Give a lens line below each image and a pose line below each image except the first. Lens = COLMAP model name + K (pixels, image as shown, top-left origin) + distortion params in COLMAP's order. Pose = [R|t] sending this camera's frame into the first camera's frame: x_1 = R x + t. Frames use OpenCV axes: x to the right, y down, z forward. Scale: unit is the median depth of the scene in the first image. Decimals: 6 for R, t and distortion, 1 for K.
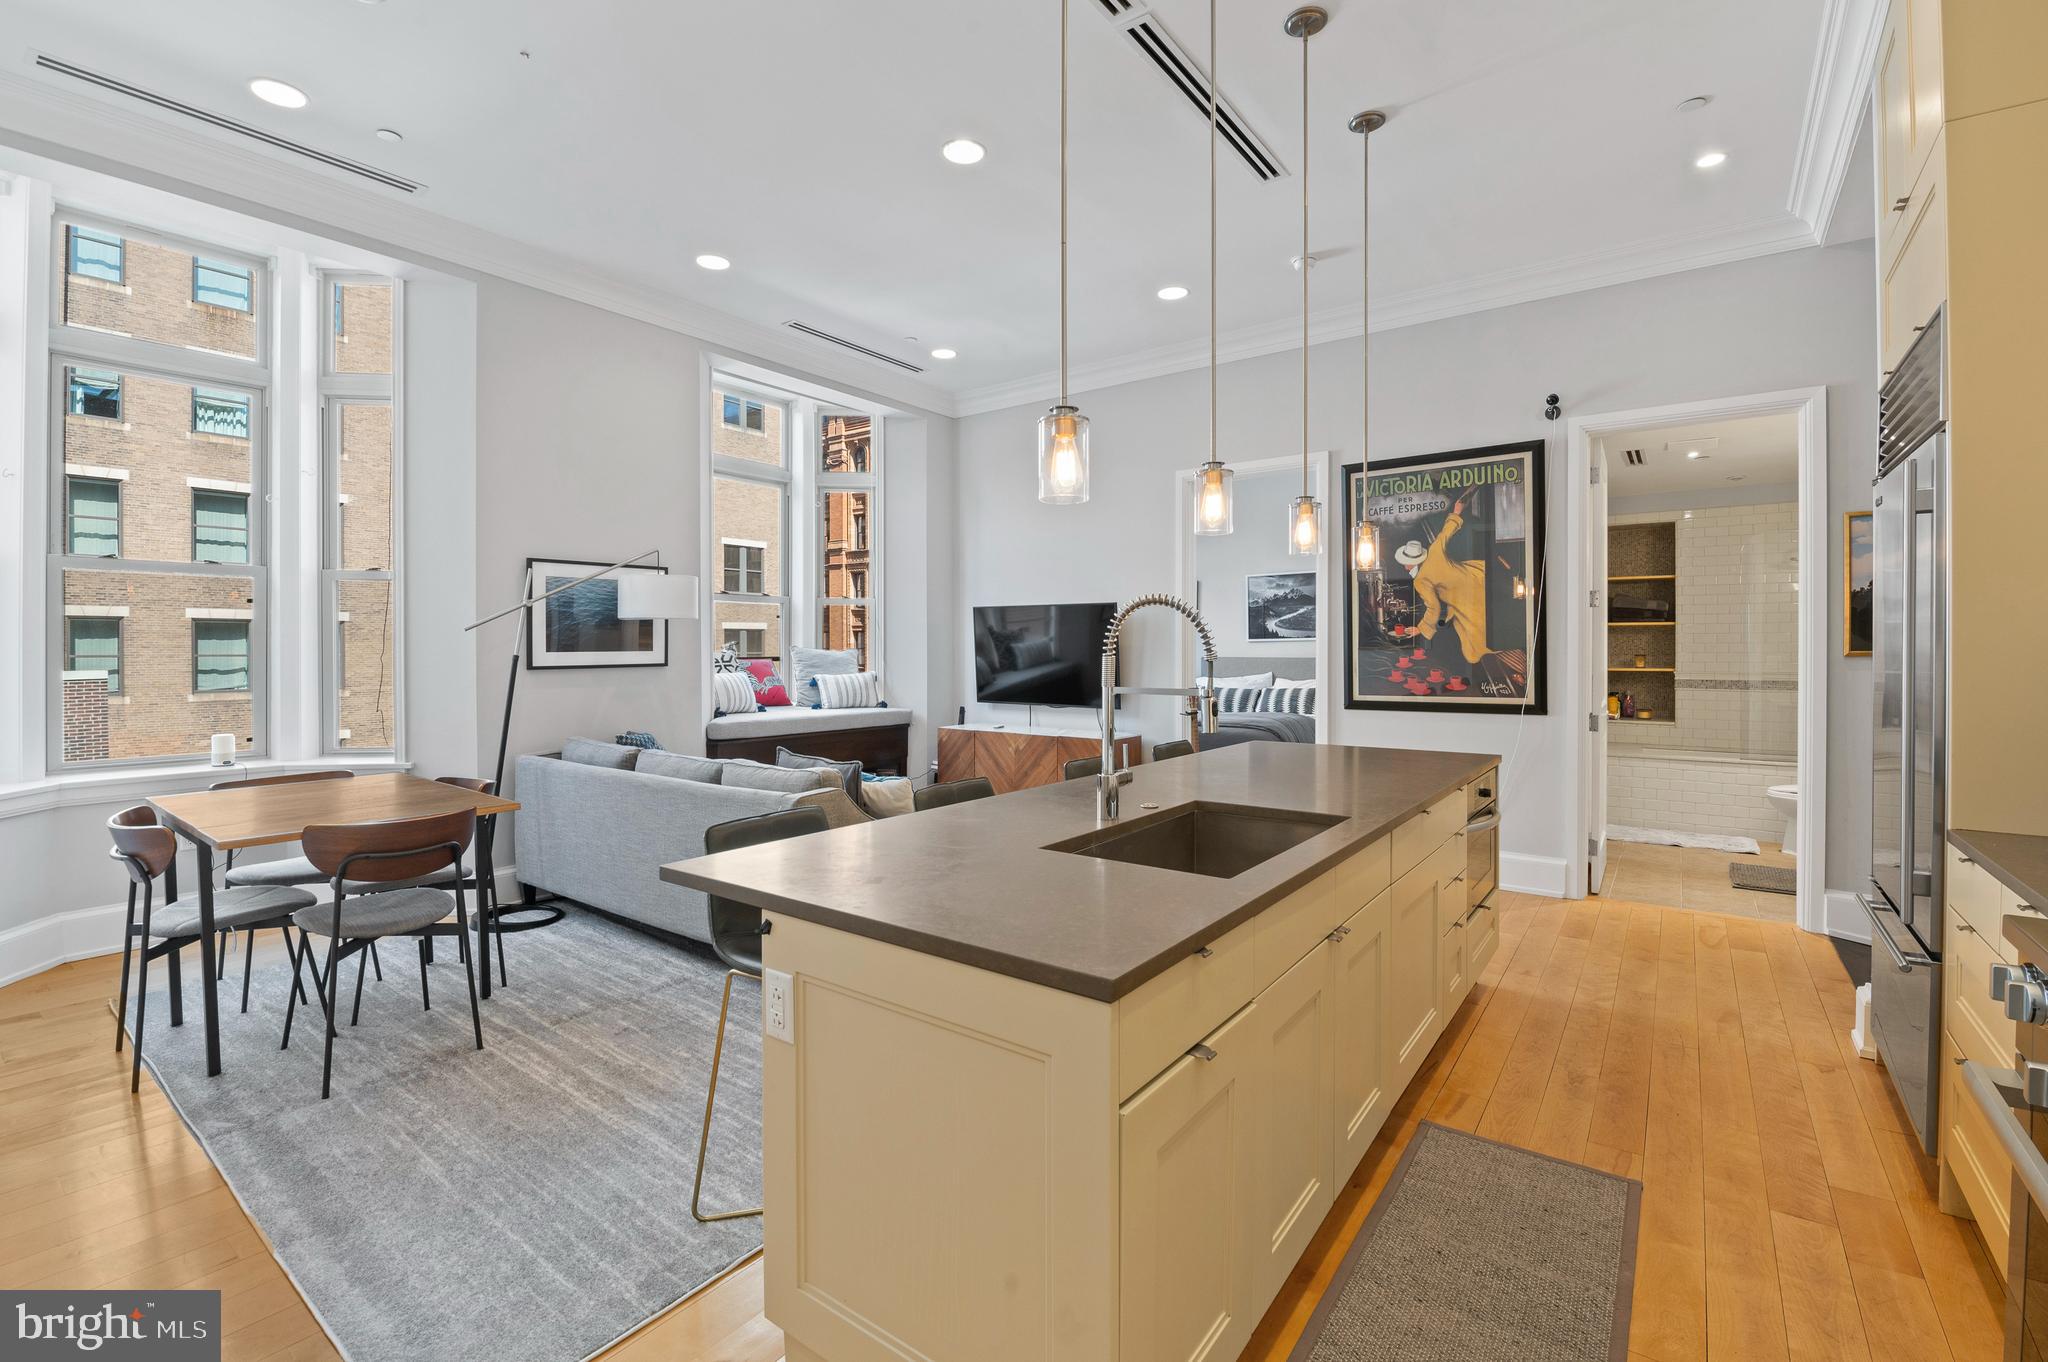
lens RADIAL K [[899.6, 0, 1017.5], [0, 899.6, 656.2], [0, 0, 1]] dist [0.002337, -0.010760]
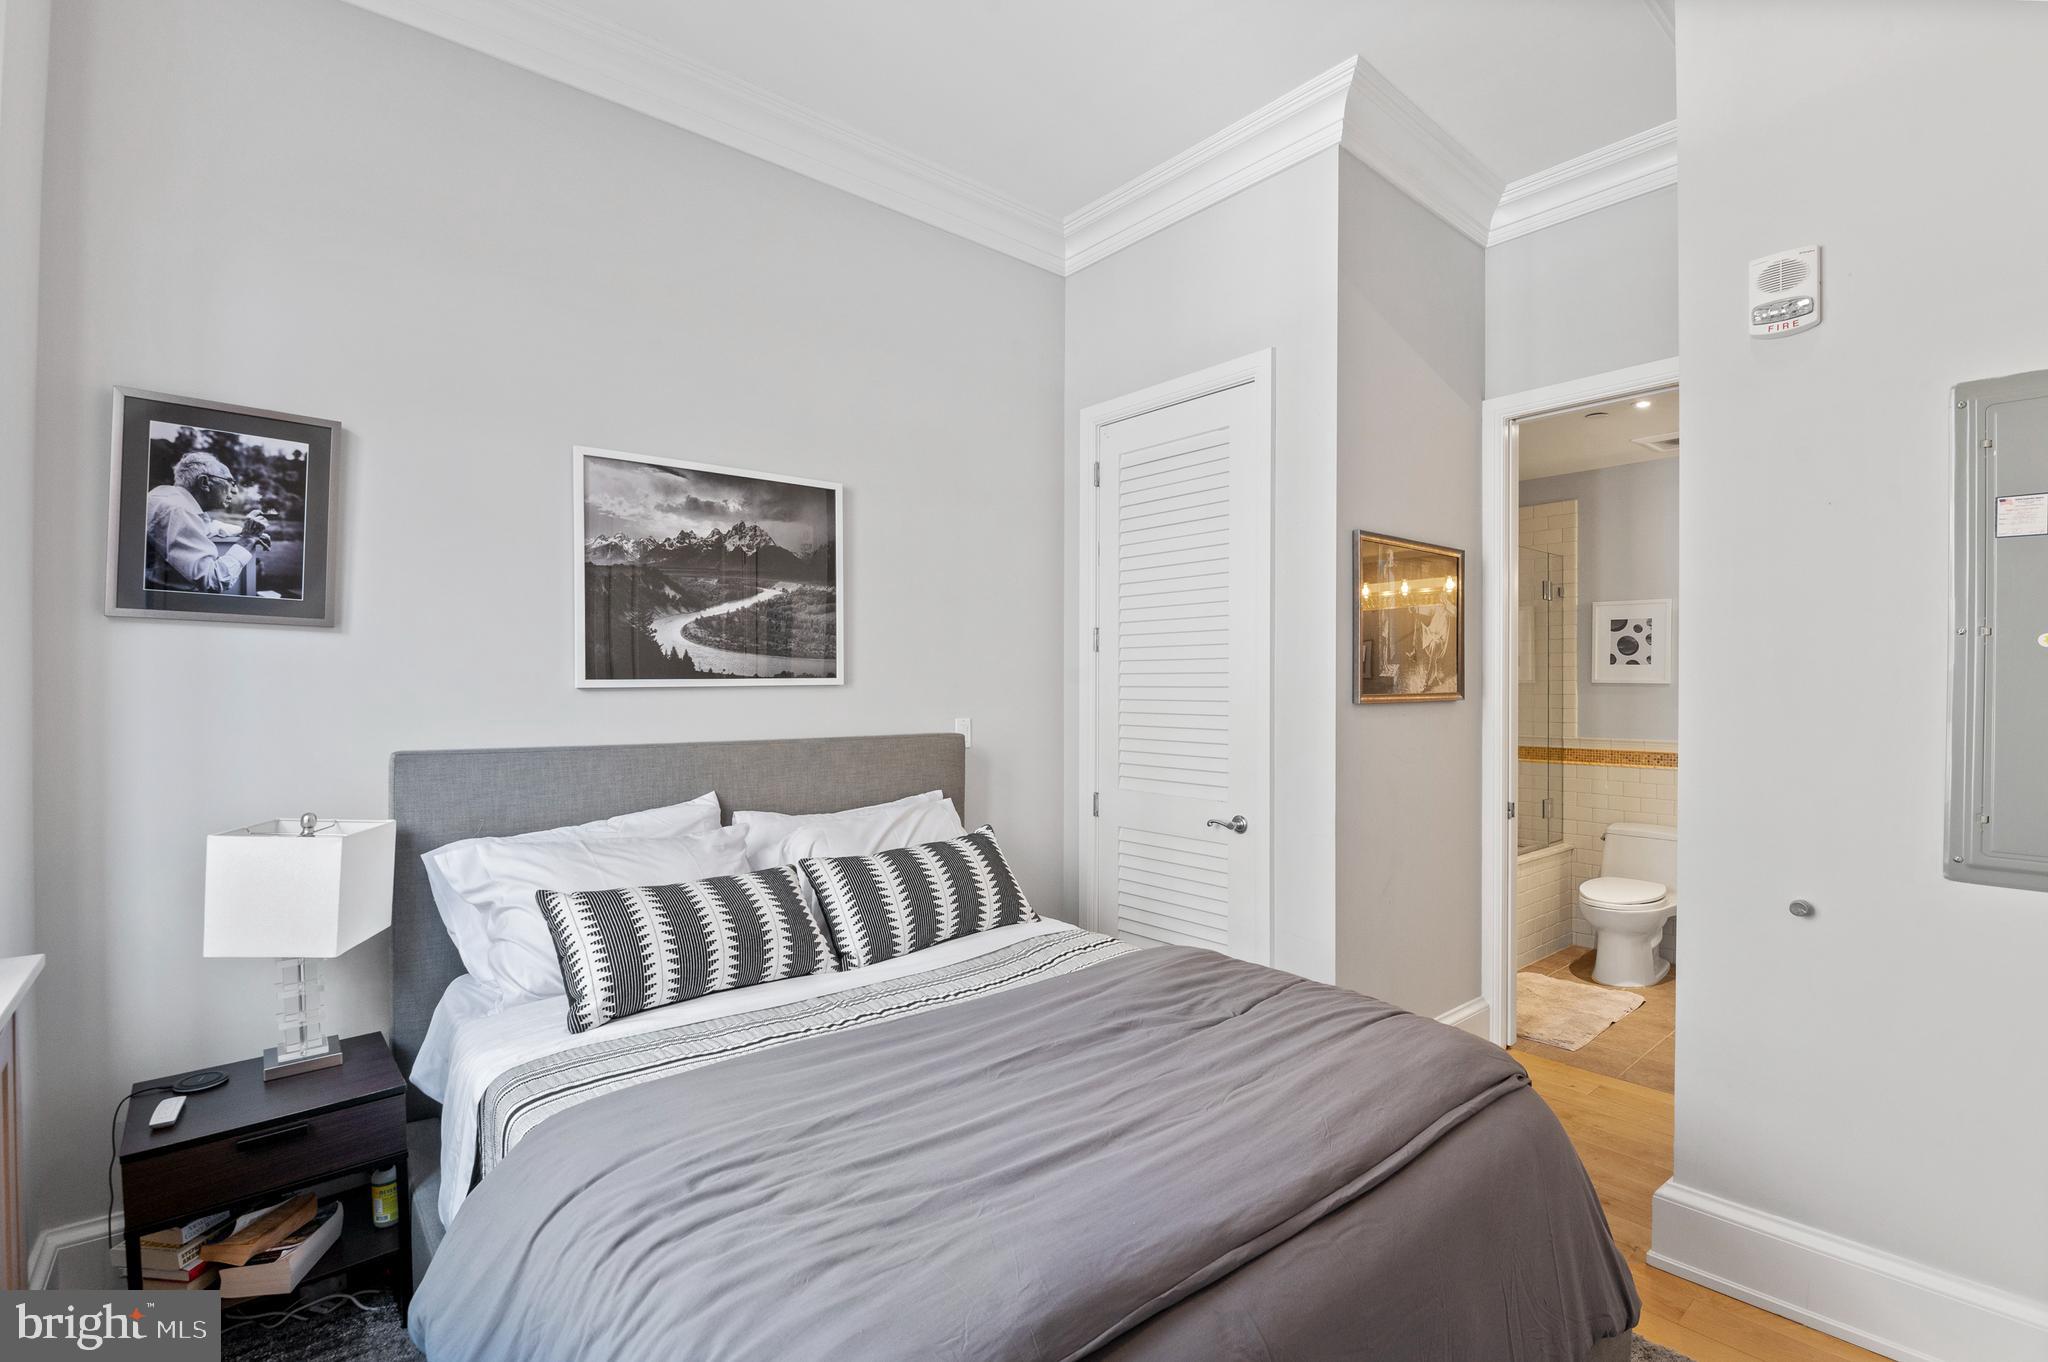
lens RADIAL K [[928.6, 0, 1024.0], [0, 928.6, 681.0], [0, 0, 1]] dist [-0.000331, -0.010474]
pose [[0.222707, 0.007971, 0.974853, 0.010265], [0.006374, 0.999933, -0.009632, -0.020564], [-0.974865, 0.008359, 0.222641, 1.121751]]
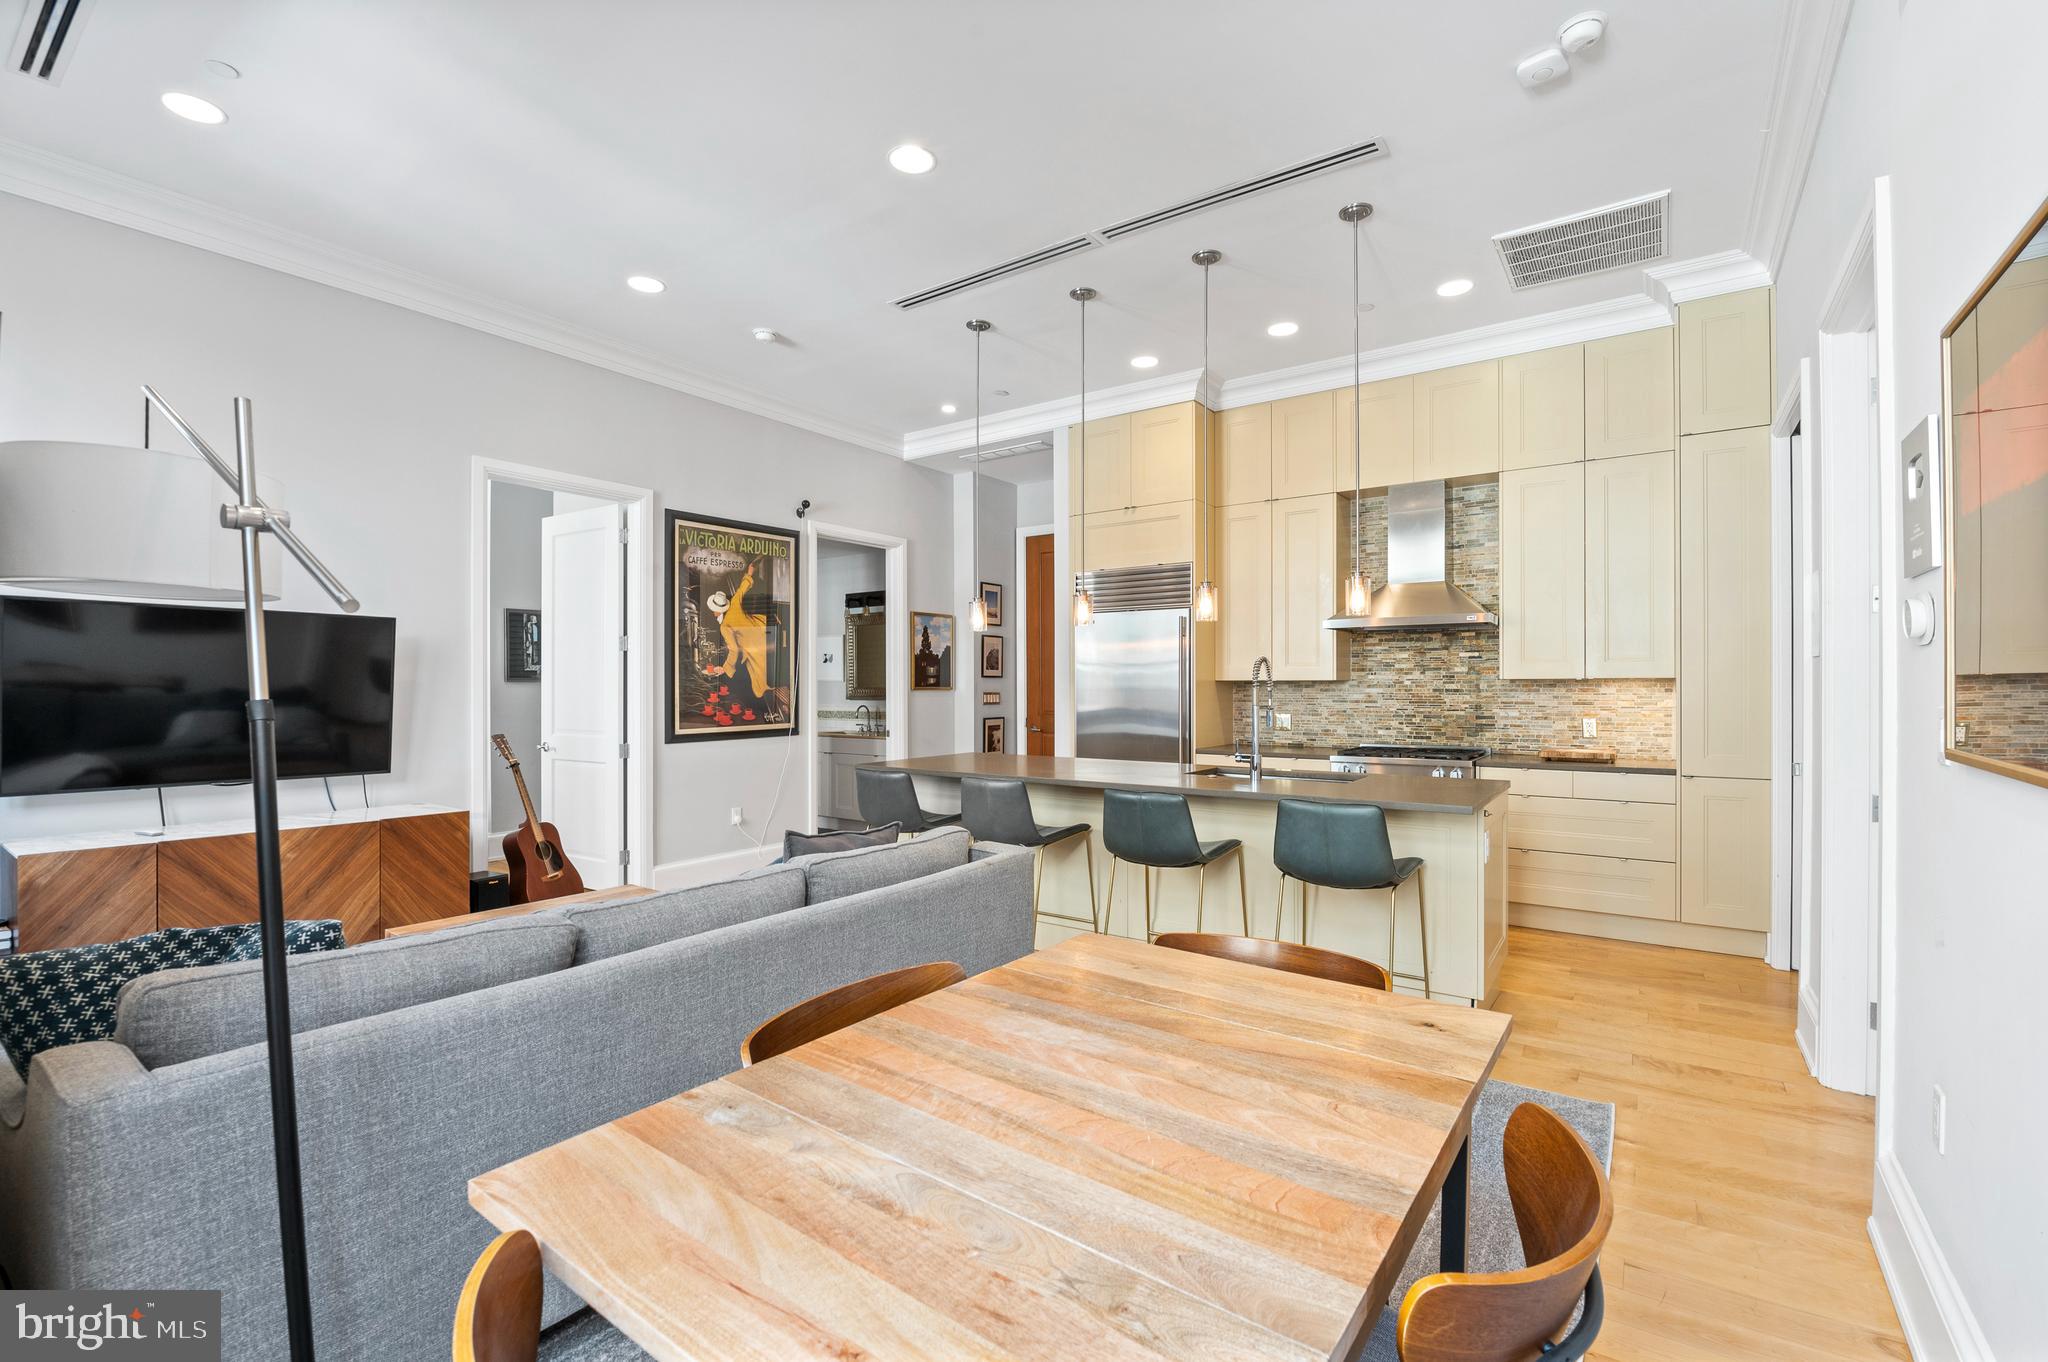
lens RADIAL K [[894.9, 0, 1023.7], [0, 894.9, 694.0], [0, 0, 1]] dist [-0.000962, -0.010485]
pose [[-0.029221, -0.007806, 0.999543, -0.553370], [0.008300, 0.999933, 0.008051, -0.002921], [-0.999539, 0.008532, -0.029154, 0.503193]]
